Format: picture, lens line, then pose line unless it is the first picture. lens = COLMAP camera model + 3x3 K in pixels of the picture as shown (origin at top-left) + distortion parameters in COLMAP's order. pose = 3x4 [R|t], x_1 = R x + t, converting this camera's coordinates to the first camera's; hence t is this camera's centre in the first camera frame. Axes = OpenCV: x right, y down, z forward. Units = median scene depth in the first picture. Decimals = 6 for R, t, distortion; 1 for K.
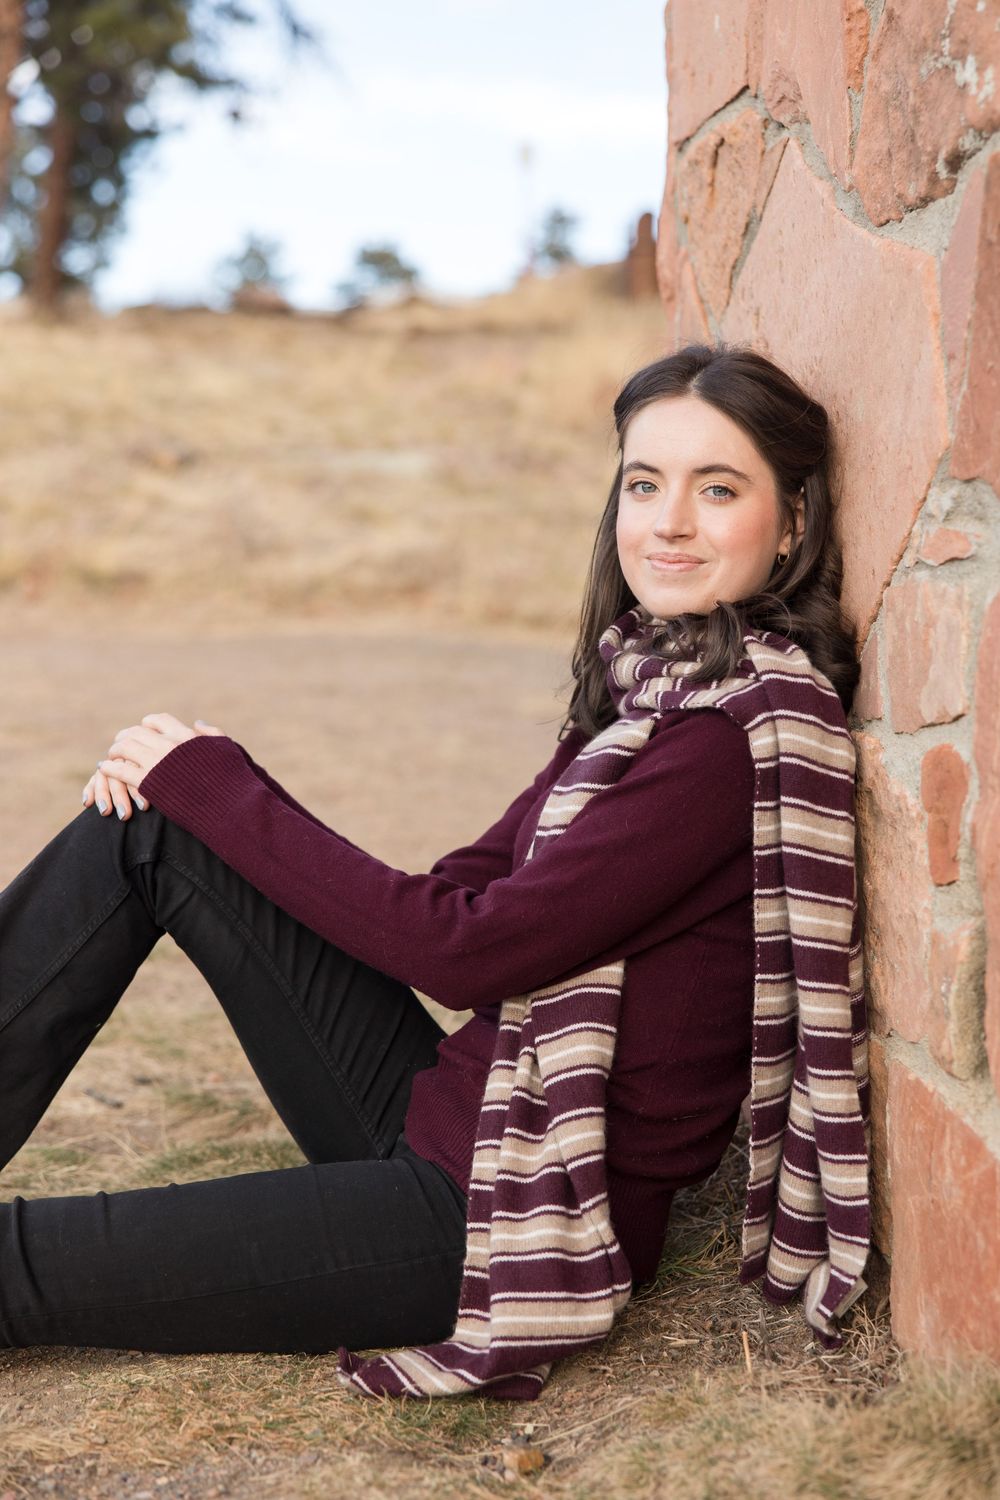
lens RADIAL K [[2631.8, 0, 452.6], [0, 2631.8, 743.4], [0, 0, 1]] dist [0.056437, 0.000000]
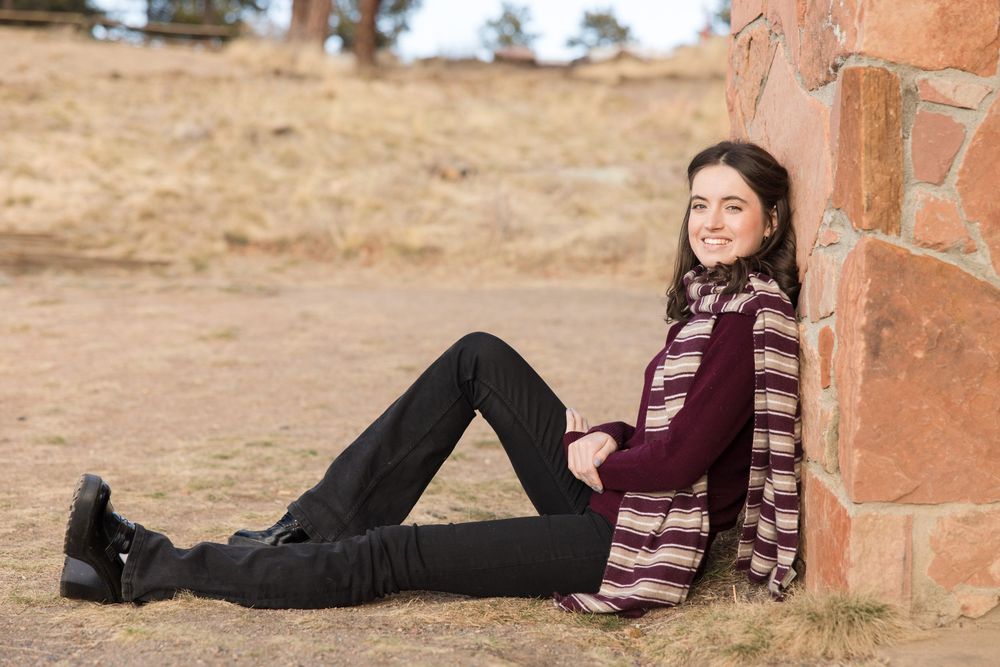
lens RADIAL K [[1938.6, 0, 500.2], [0, 1938.6, 332.4], [0, 0, 1]] dist [-0.098759, 0.000000]
pose [[0.996914, 0.014695, -0.077108, 0.030600], [-0.016399, 0.999634, -0.021511, 0.039410], [0.076764, 0.022709, 0.996791, -0.567157]]
